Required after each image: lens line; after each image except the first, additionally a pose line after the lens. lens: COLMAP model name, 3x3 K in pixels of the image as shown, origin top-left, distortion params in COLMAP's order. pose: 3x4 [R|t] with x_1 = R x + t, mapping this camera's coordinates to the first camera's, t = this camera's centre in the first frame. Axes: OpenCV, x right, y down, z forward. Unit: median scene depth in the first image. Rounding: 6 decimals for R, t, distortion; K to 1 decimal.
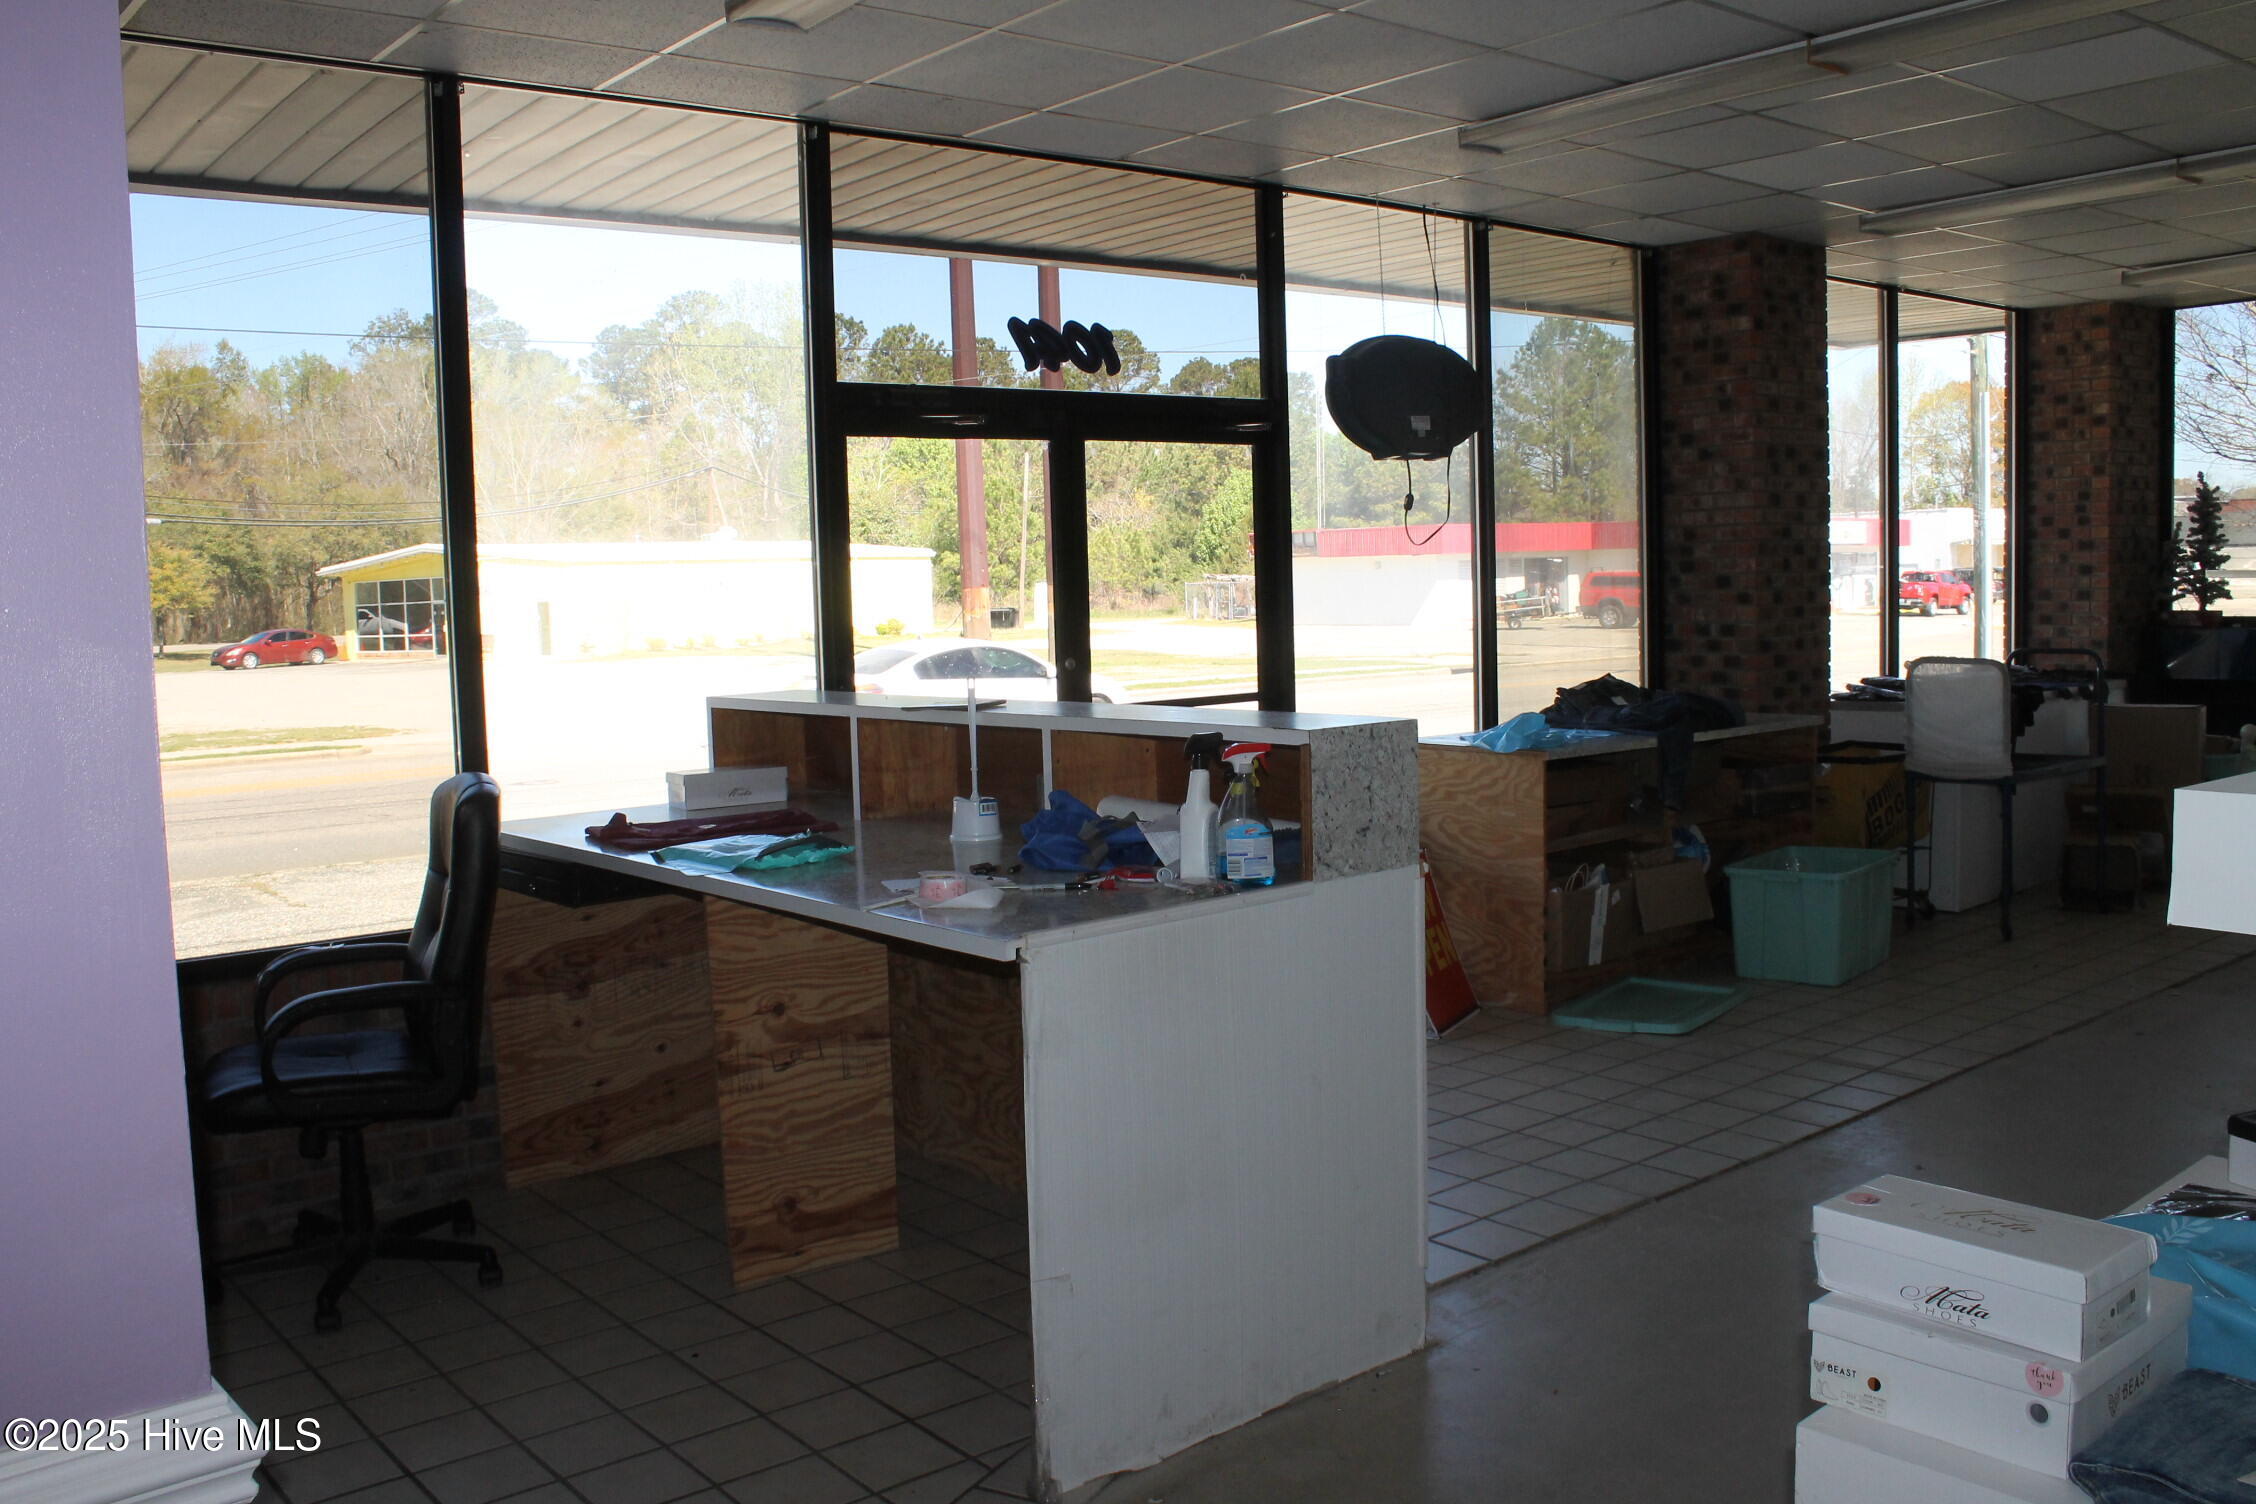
lens RADIAL K [[1907.8, 0, 1134.0], [0, 1907.8, 741.0], [0, 0, 1]] dist [-0.171902, 0.153995]
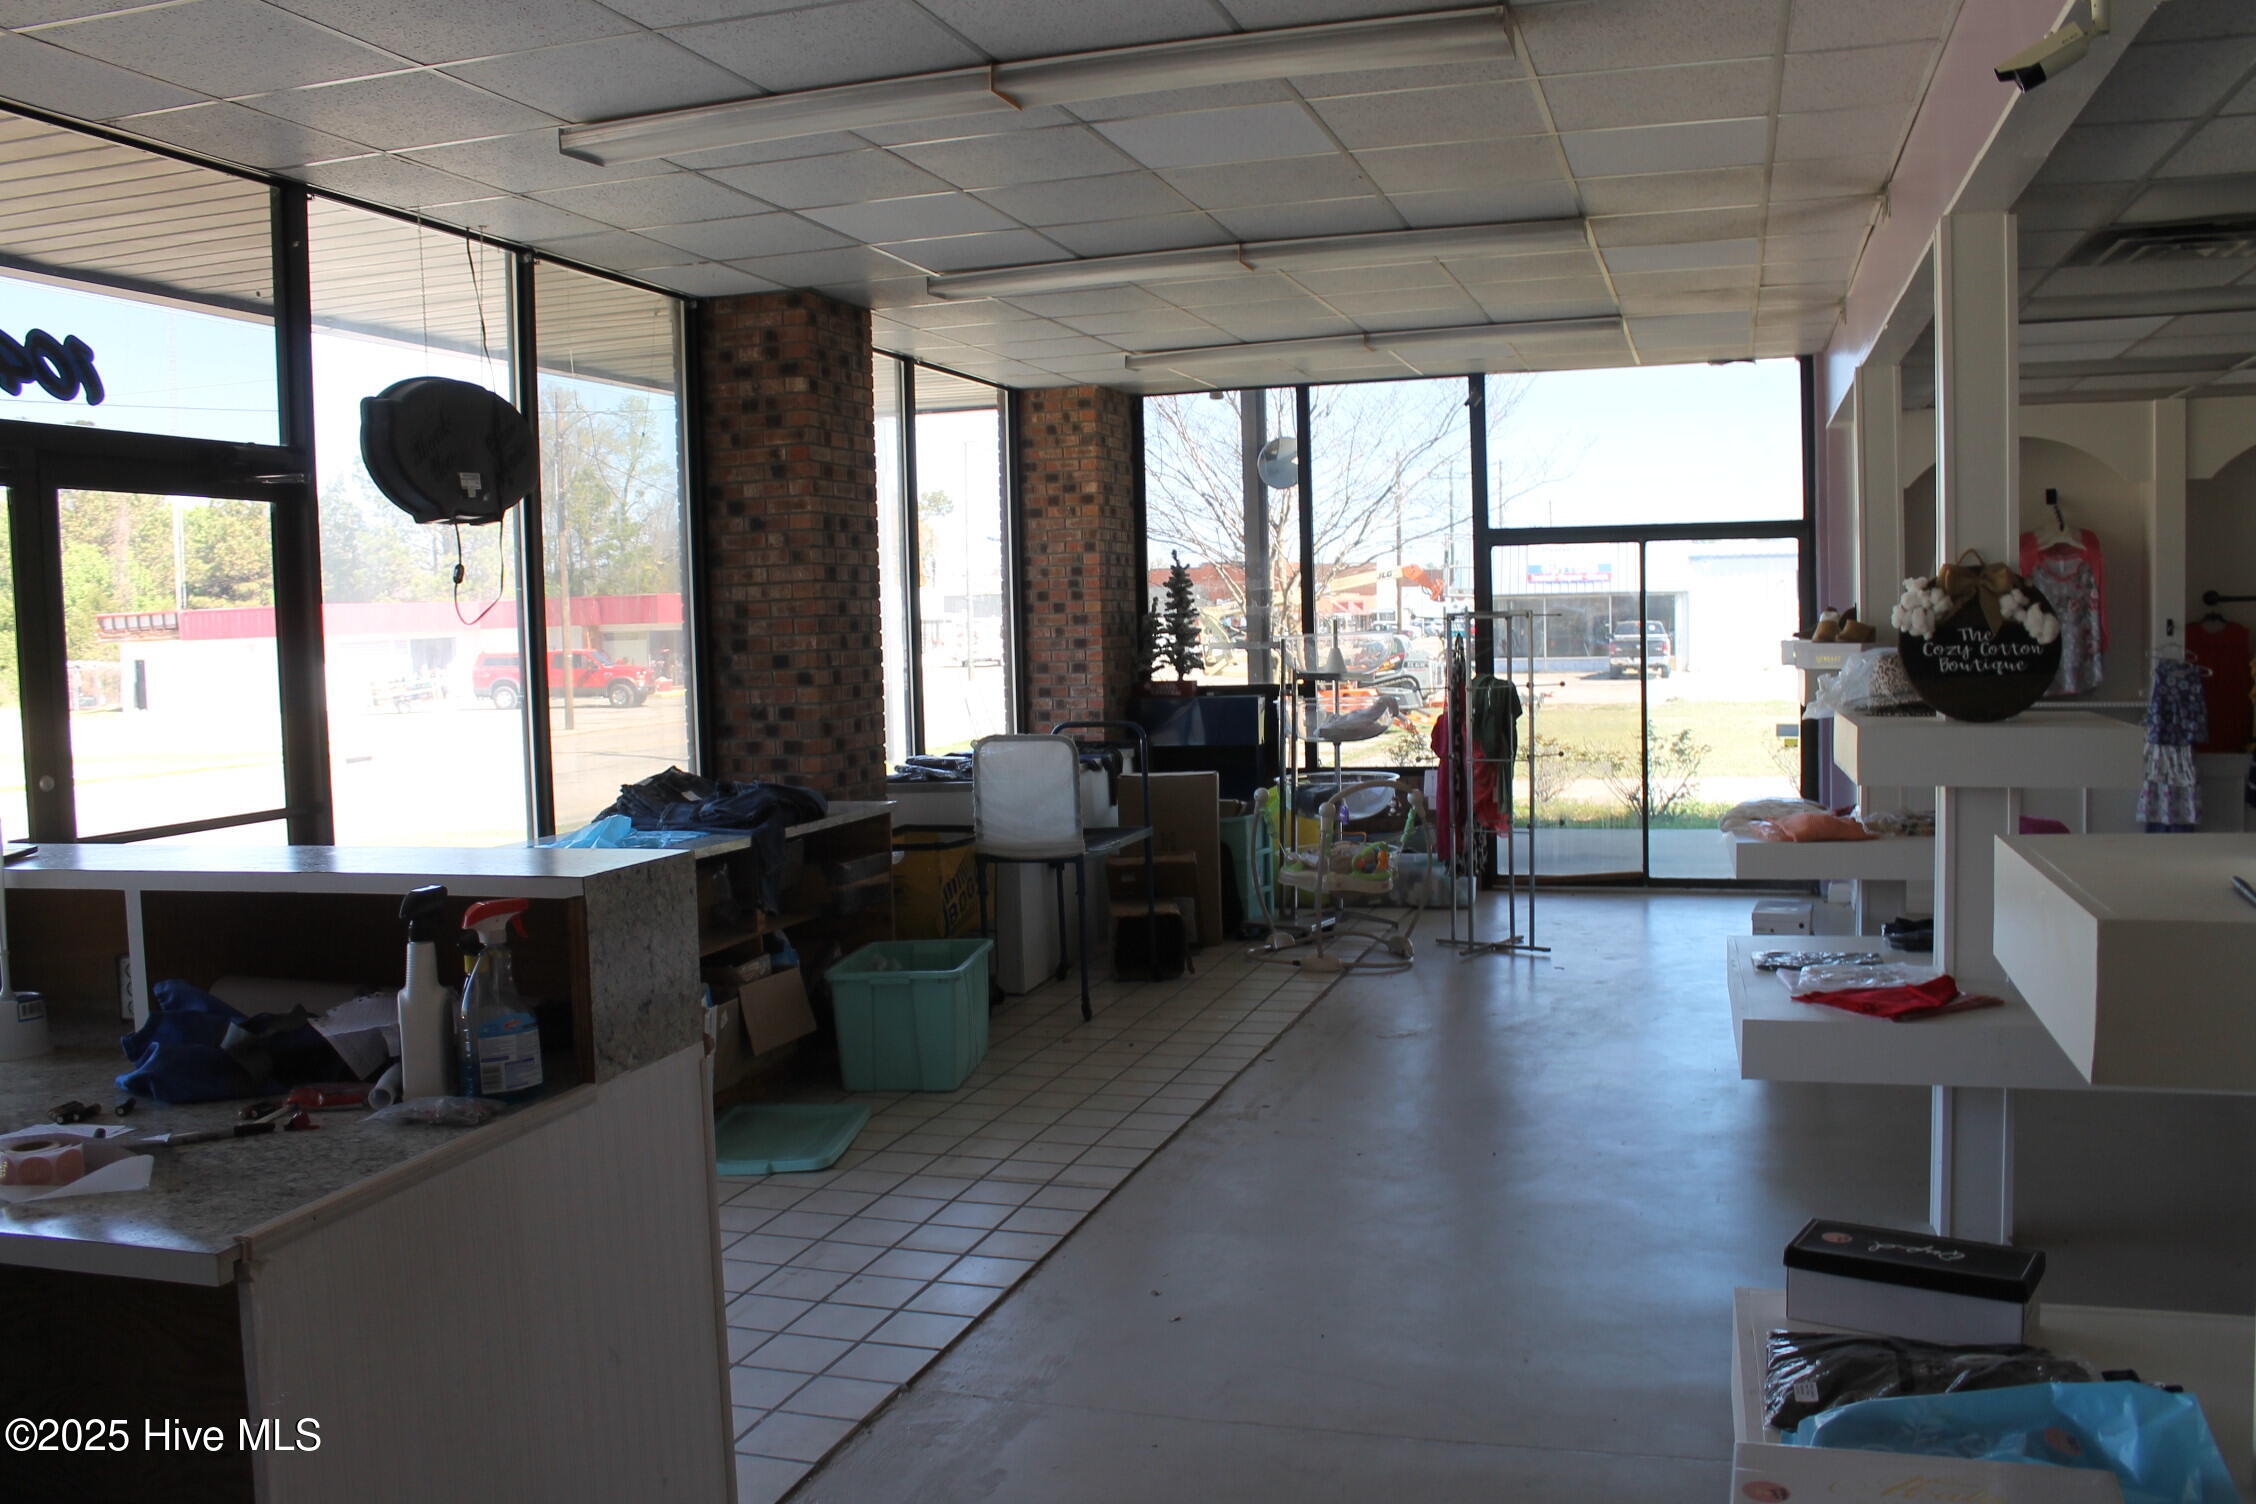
lens RADIAL K [[1907.8, 0, 1134.0], [0, 1907.8, 741.0], [0, 0, 1]] dist [-0.171902, 0.153995]
pose [[0.836719, -0.030190, 0.546800, -0.053551], [0.052886, 0.998267, -0.025811, -0.012225], [-0.545073, 0.050514, 0.836865, 0.123081]]
